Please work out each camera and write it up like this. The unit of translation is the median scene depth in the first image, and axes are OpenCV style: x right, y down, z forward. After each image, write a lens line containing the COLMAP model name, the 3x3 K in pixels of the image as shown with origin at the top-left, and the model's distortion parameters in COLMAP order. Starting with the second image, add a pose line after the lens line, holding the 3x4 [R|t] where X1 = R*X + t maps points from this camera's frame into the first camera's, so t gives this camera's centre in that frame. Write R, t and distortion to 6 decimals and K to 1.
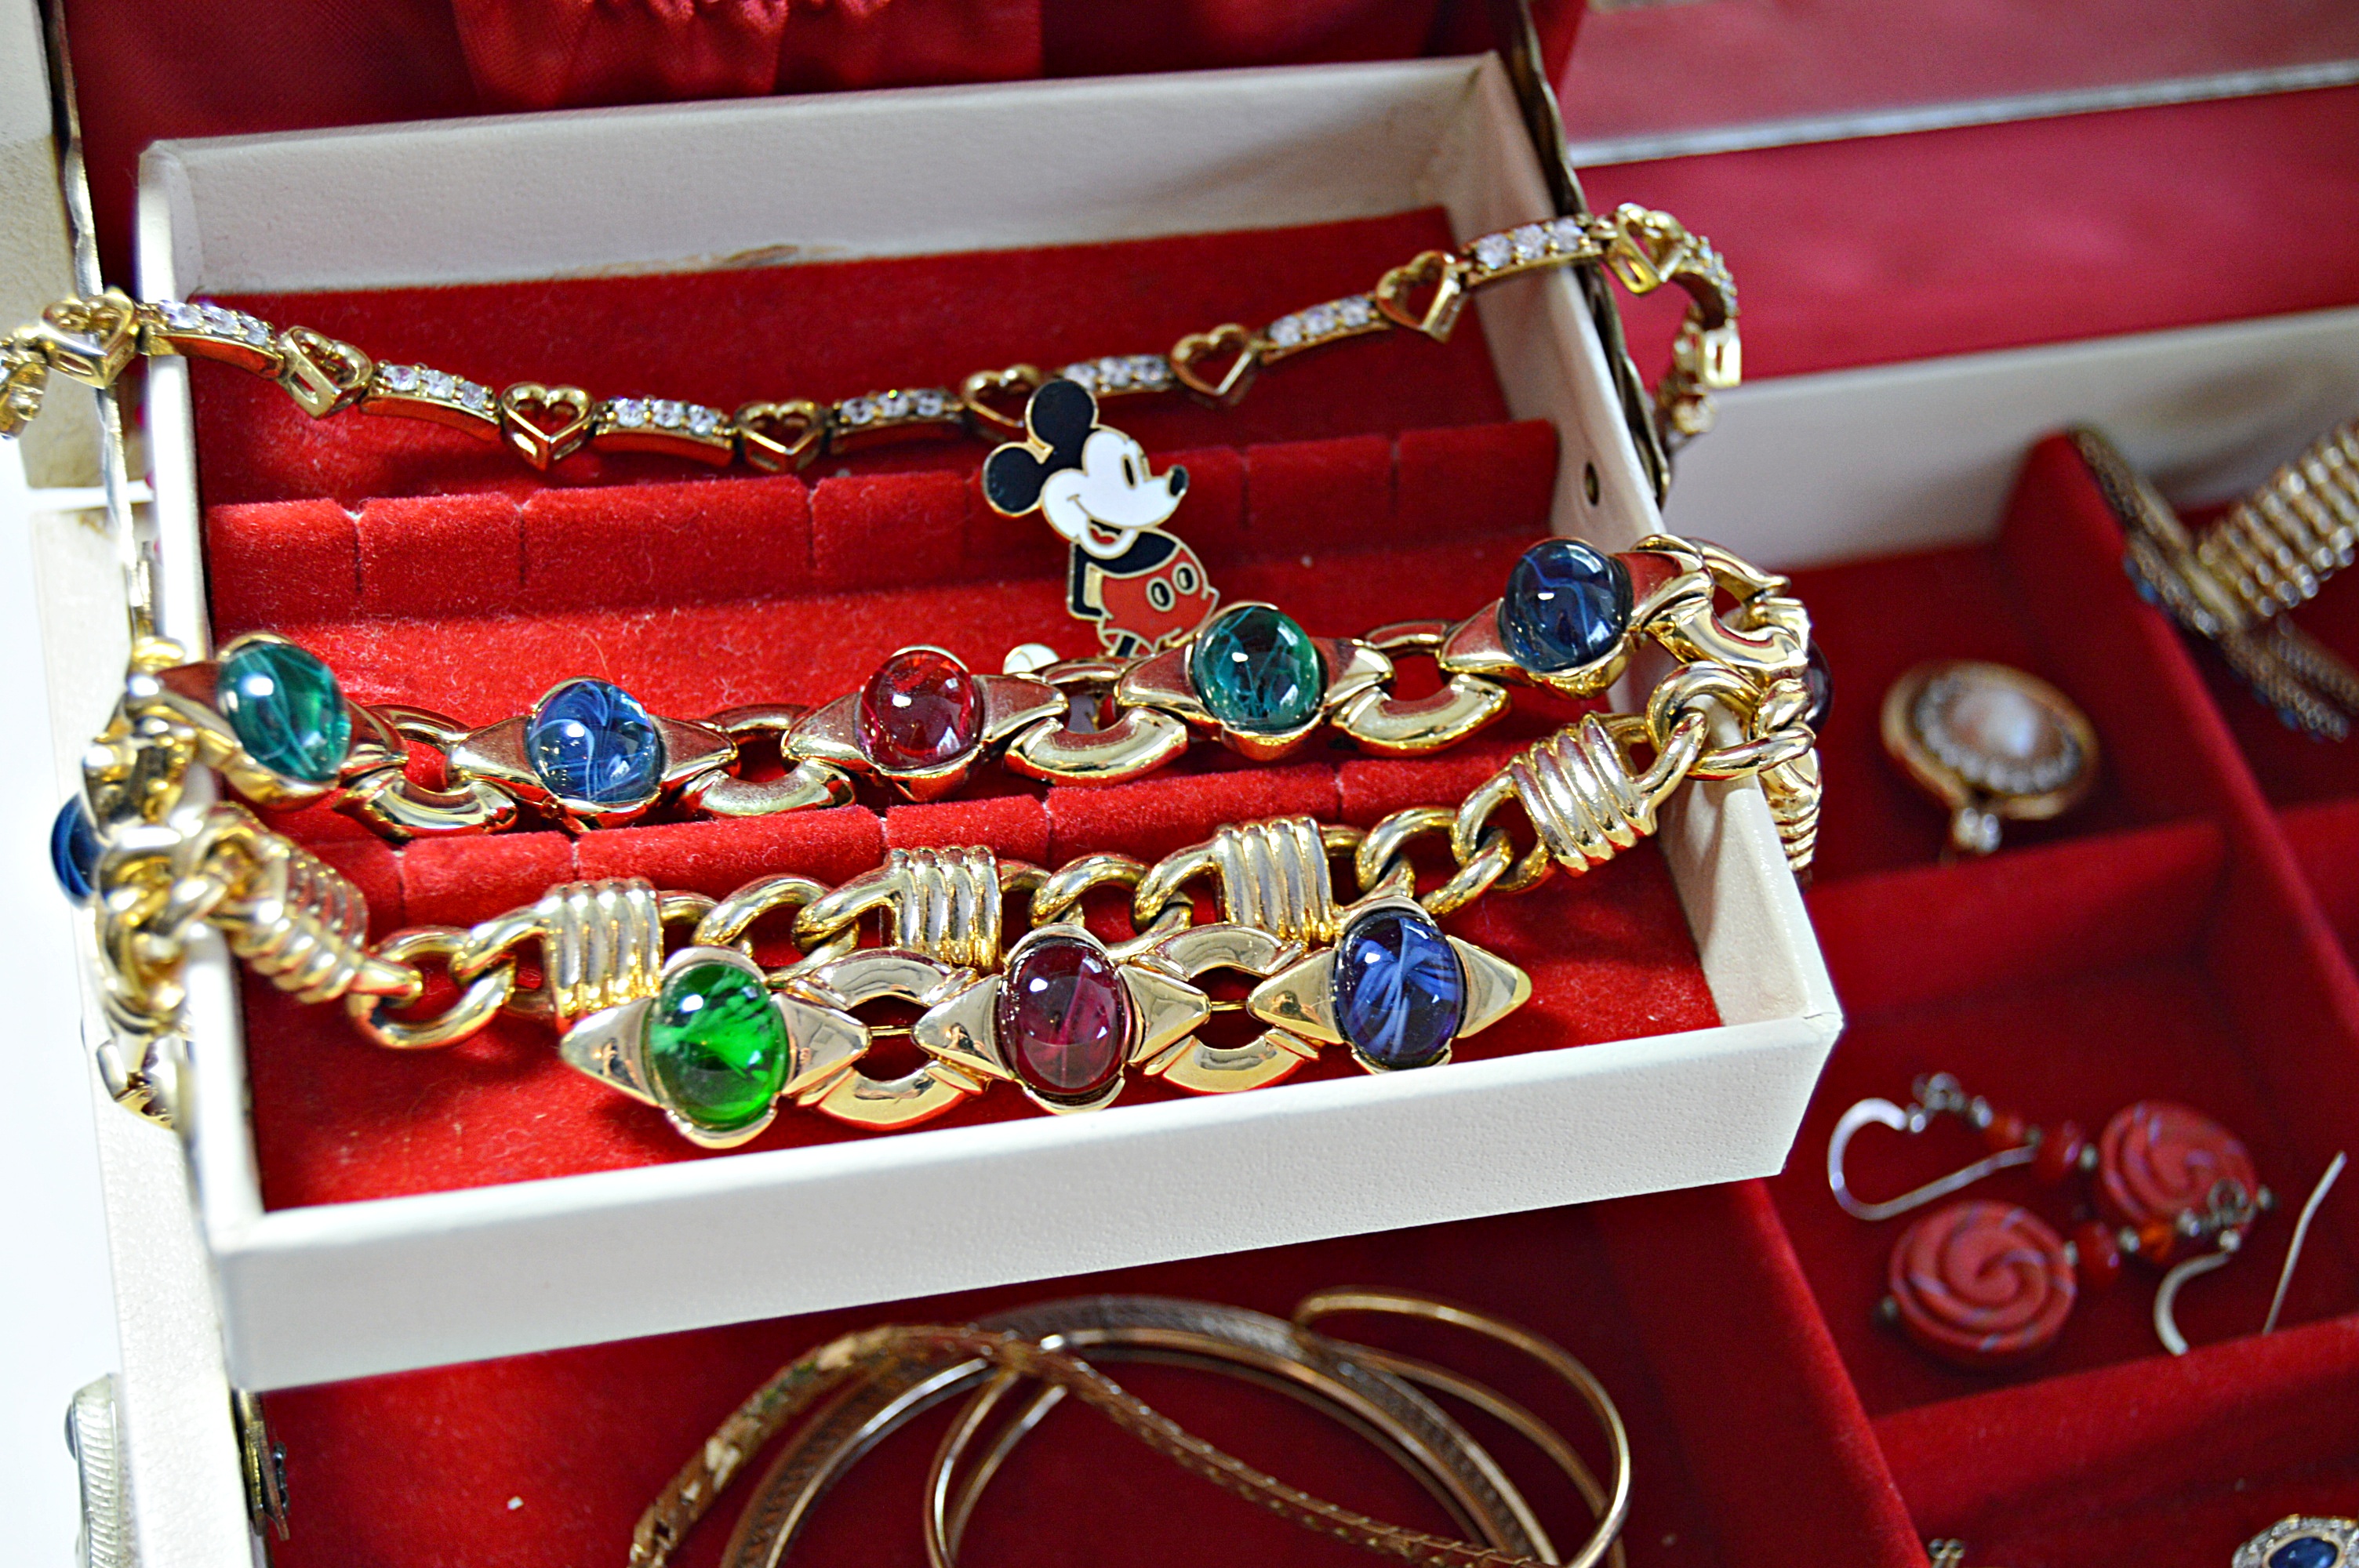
lens RADIAL K [[4019.6, 0, 1179.7], [0, 4019.6, 776.0], [0, 0, 1]] dist [0.021025, 0.000000]
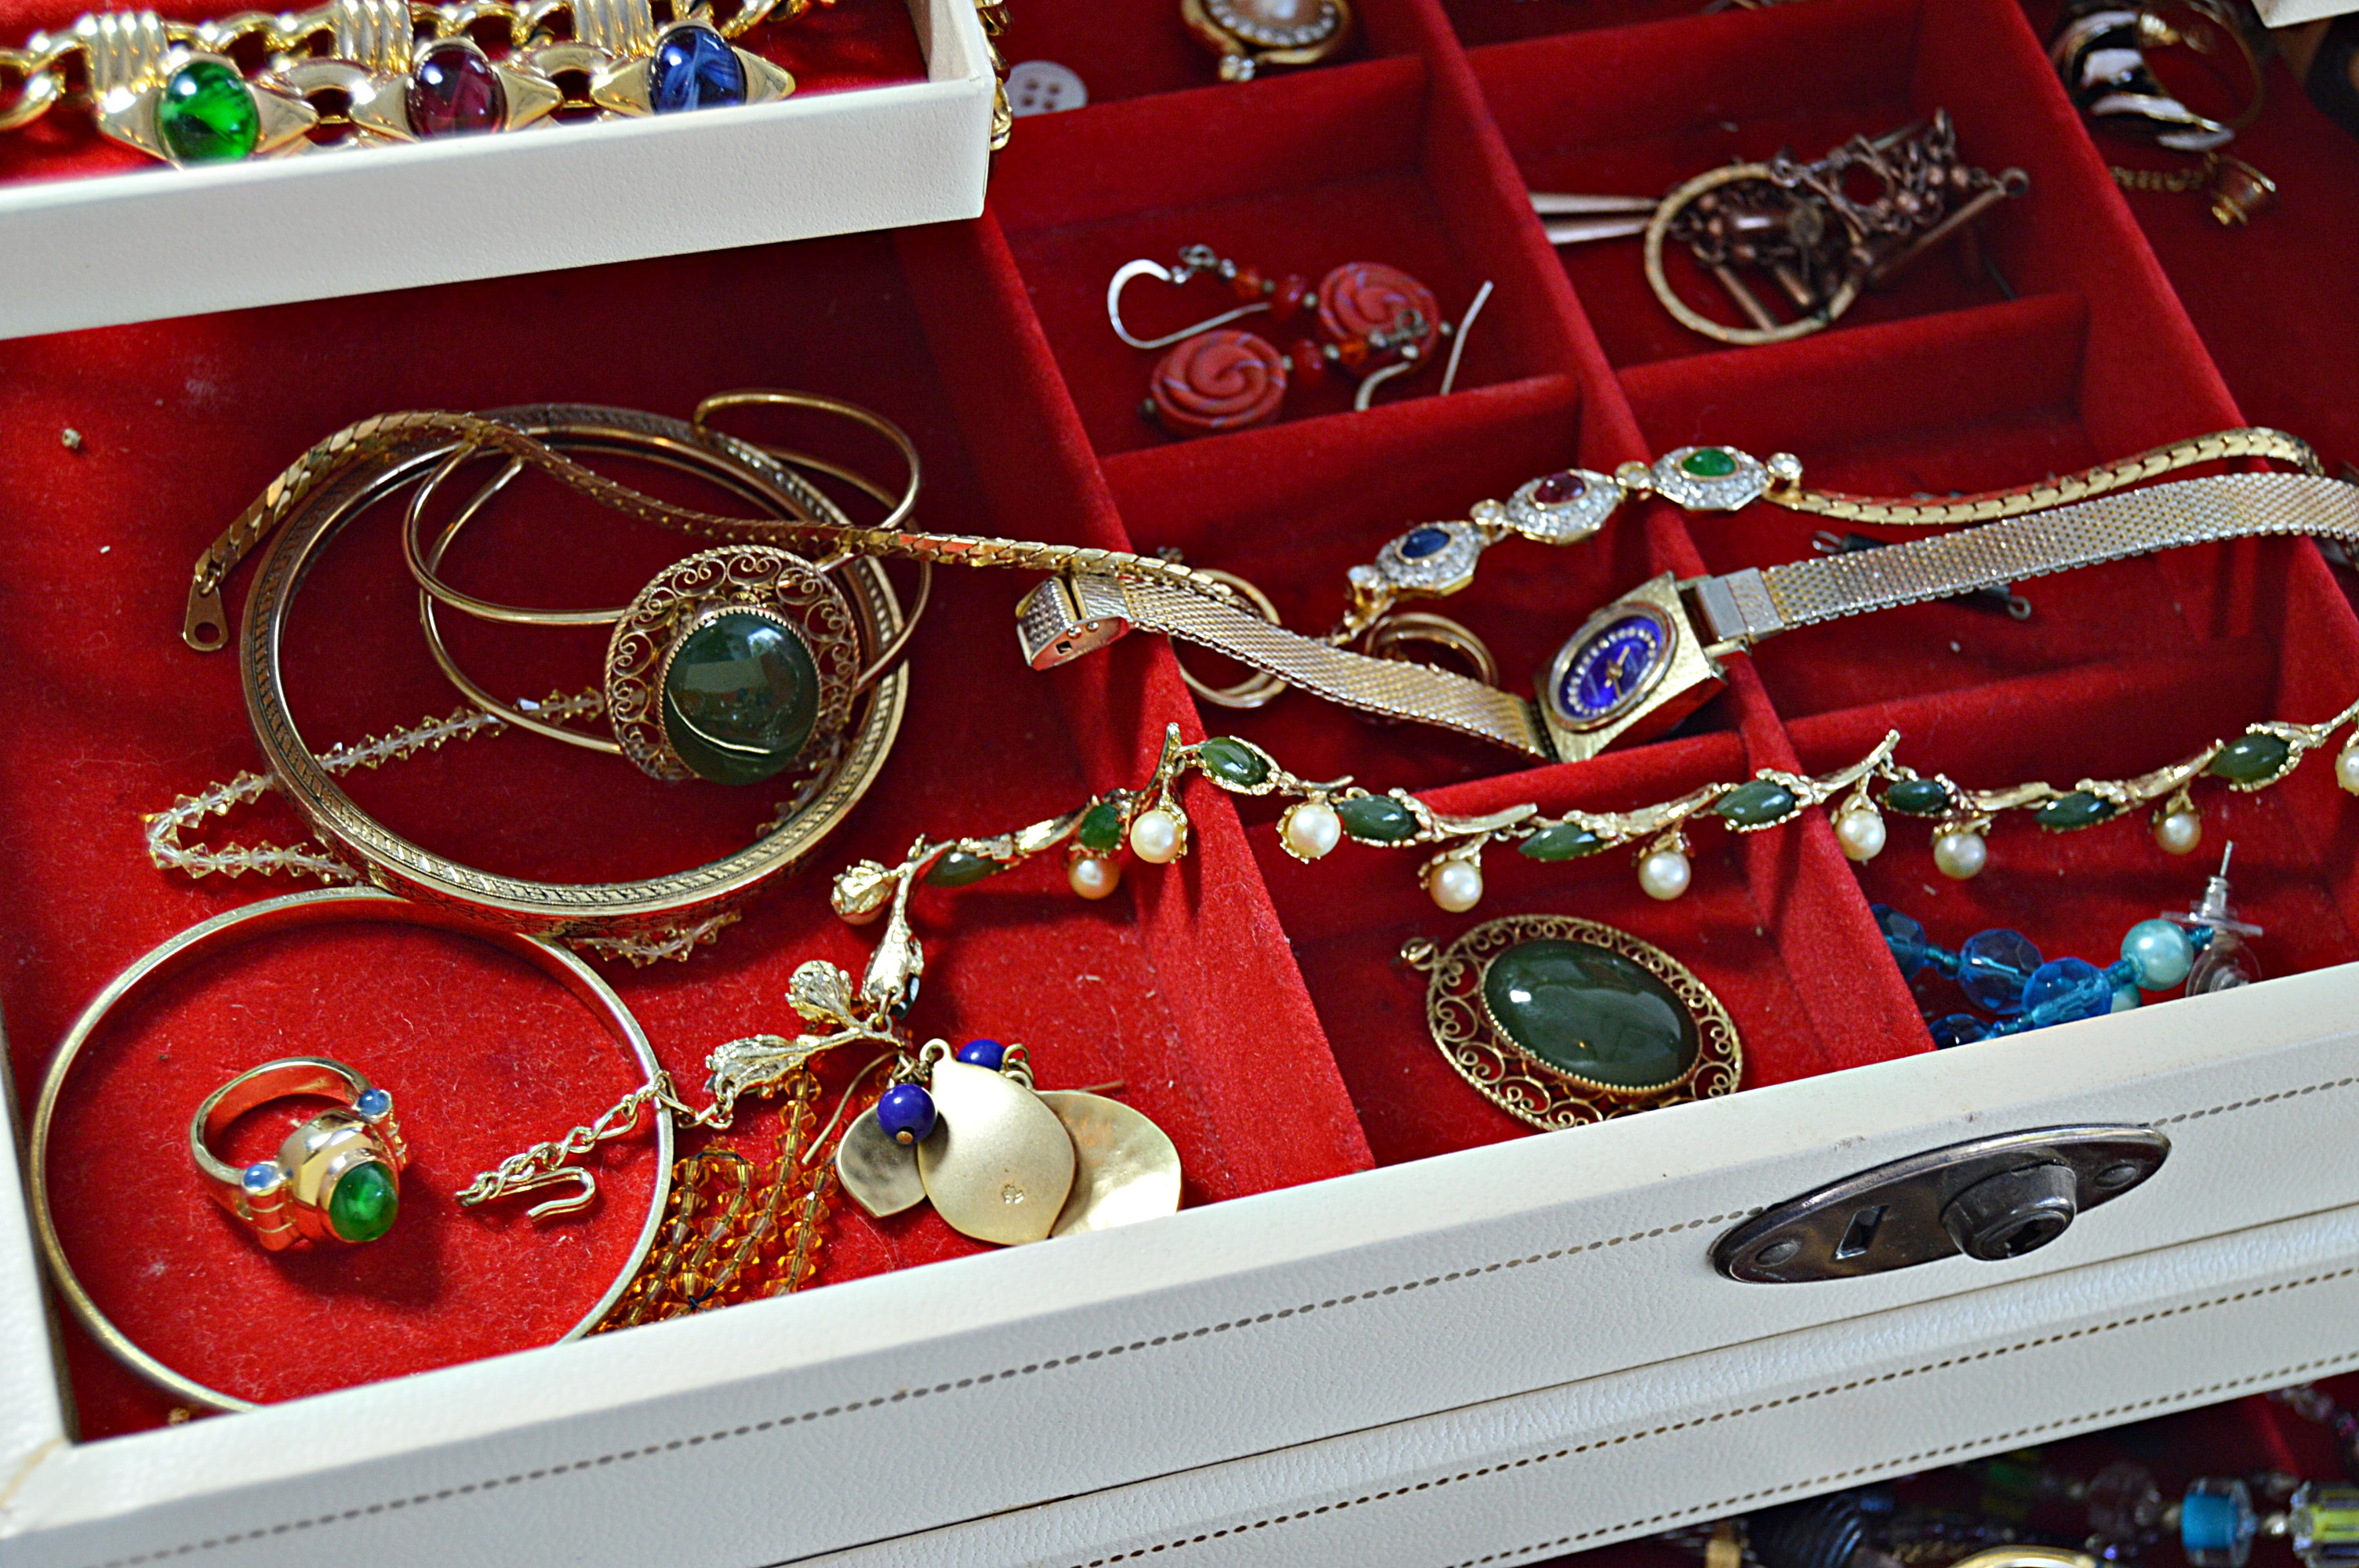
lens RADIAL K [[4672.9, 0, 1178.7], [0, 4672.9, 789.2], [0, 0, 1]] dist [0.027895, 0.000000]
pose [[0.999277, -0.032838, 0.019143, 0.158338], [0.032239, 0.999005, 0.030802, 0.219969], [-0.020135, -0.030163, 0.999342, -0.564869]]
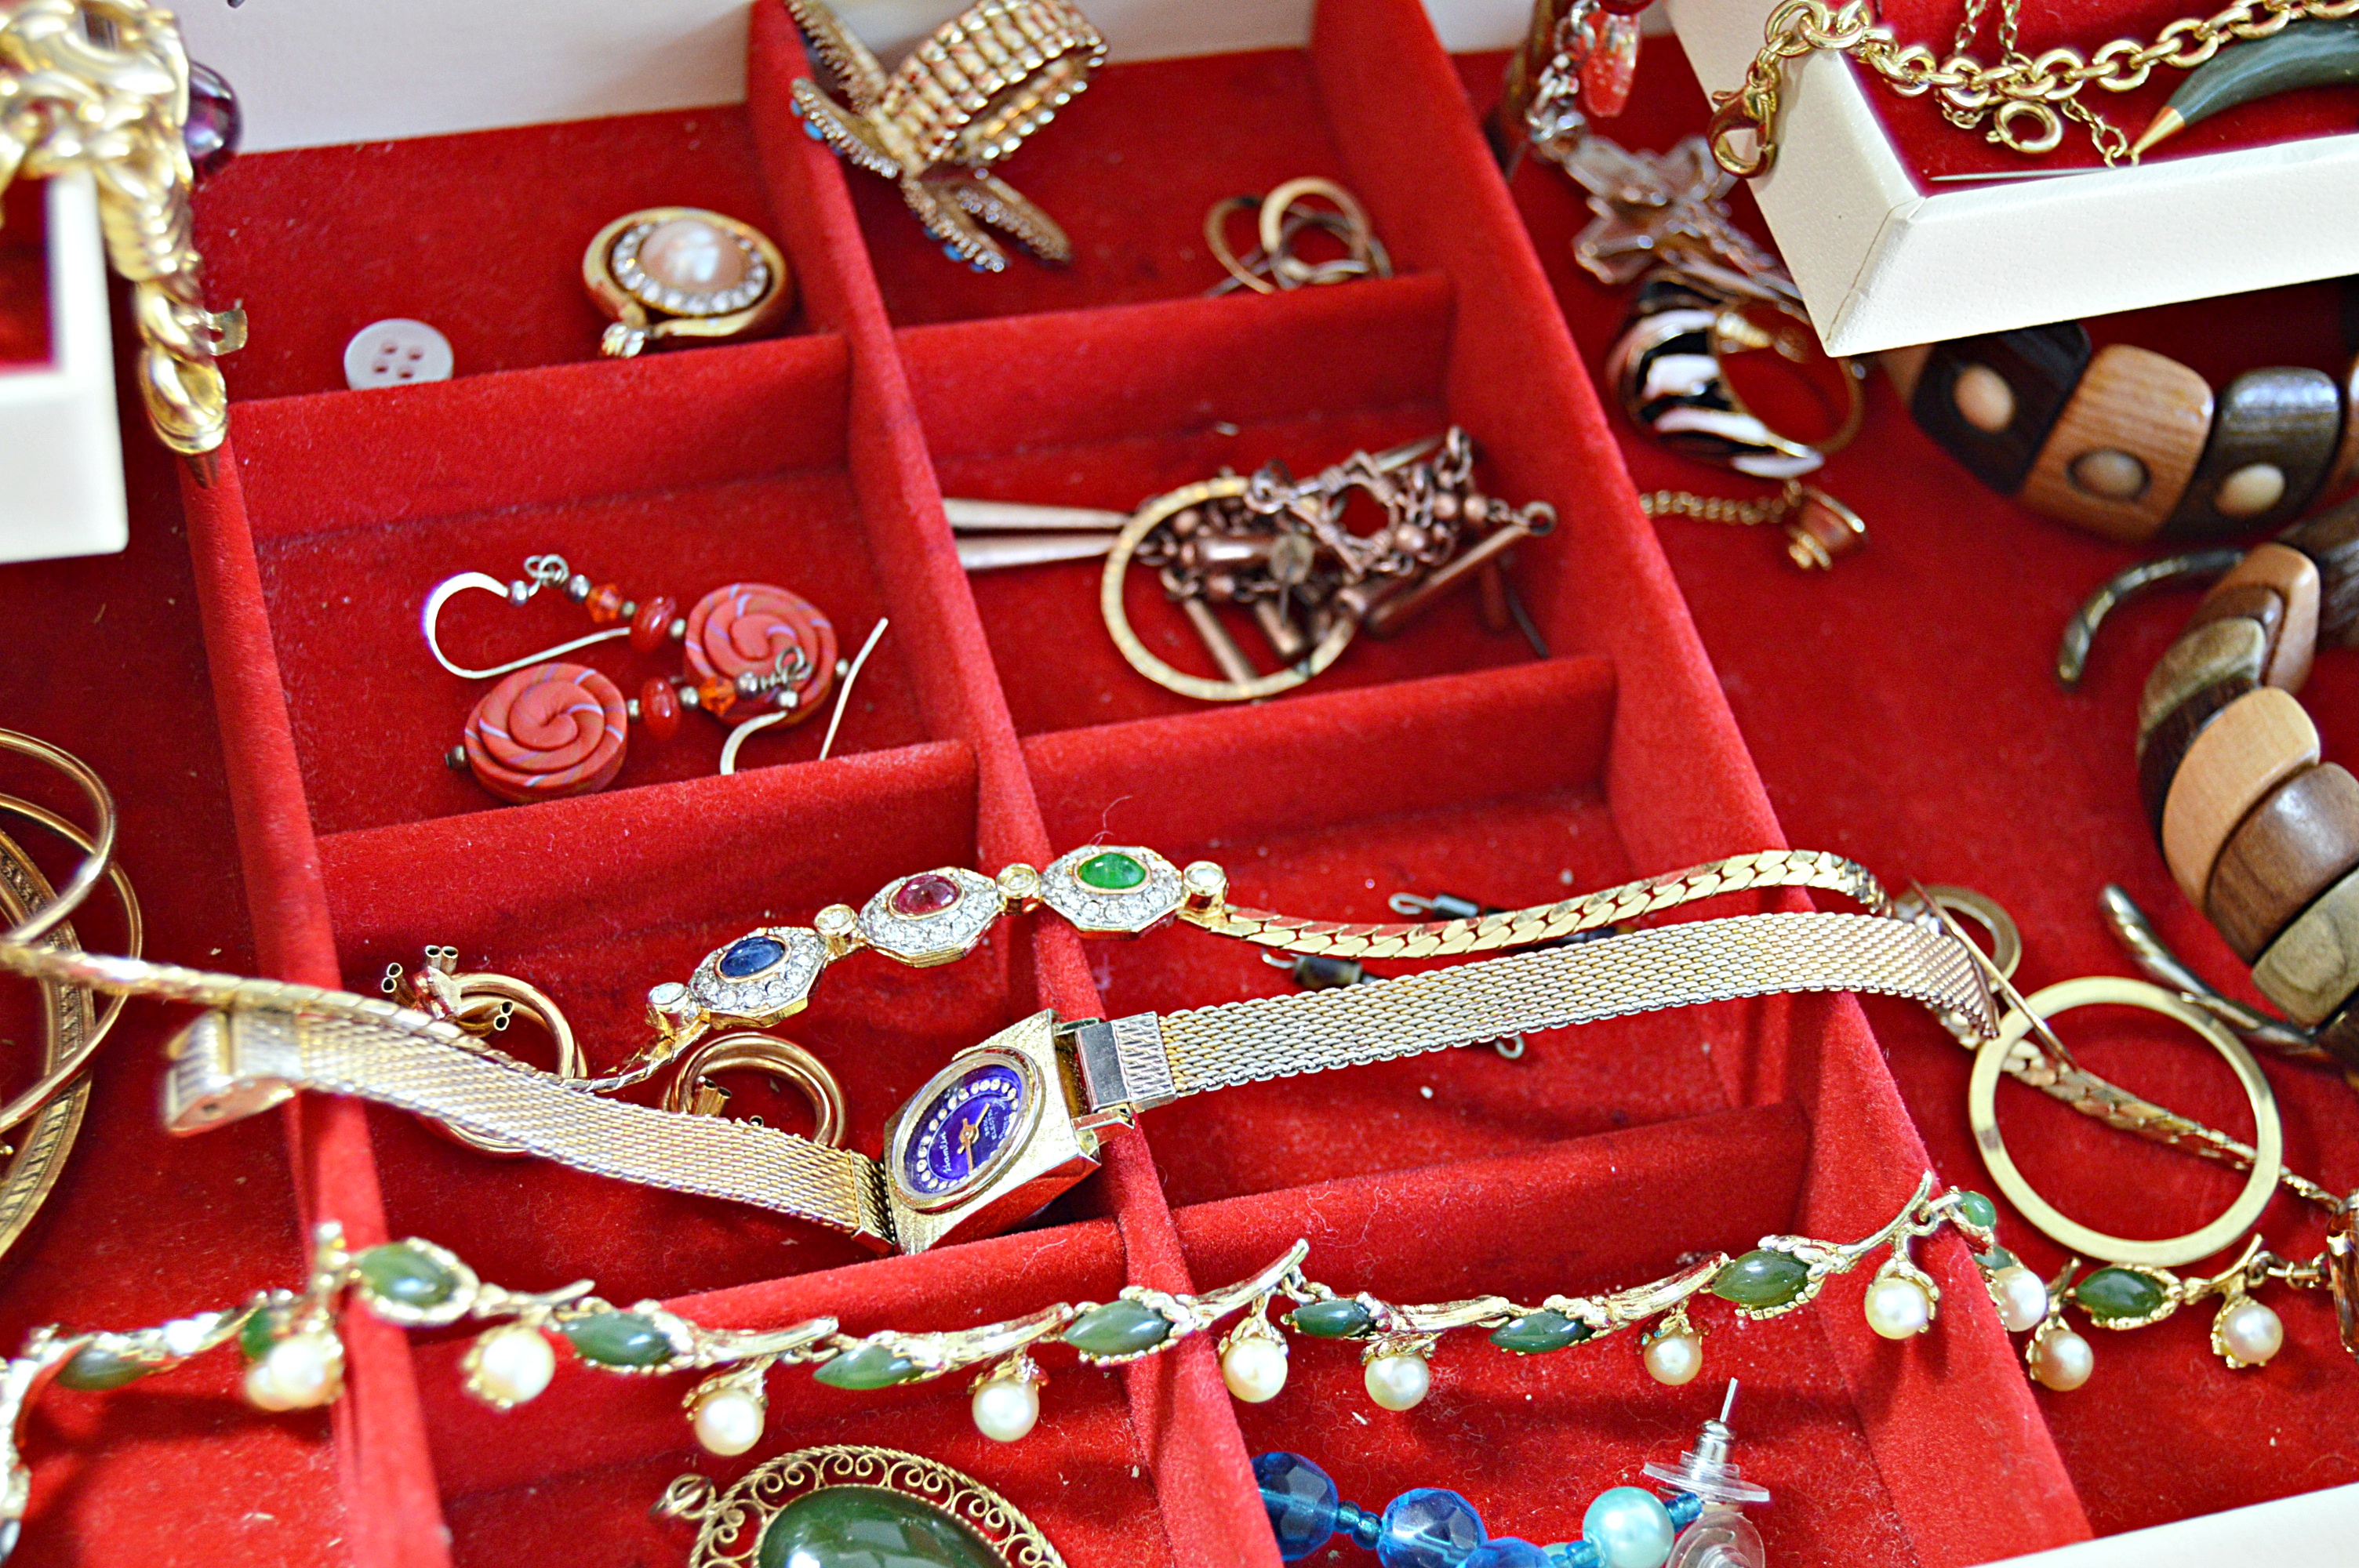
lens RADIAL K [[3733.9, 0, 1184.7], [0, 3733.9, 779.7], [0, 0, 1]] dist [-0.010005, 0.000000]
pose [[0.999743, 0.008258, 0.021134, 0.364323], [-0.008780, 0.999656, 0.024699, 0.117127], [-0.020922, -0.024878, 0.999472, -0.011491]]
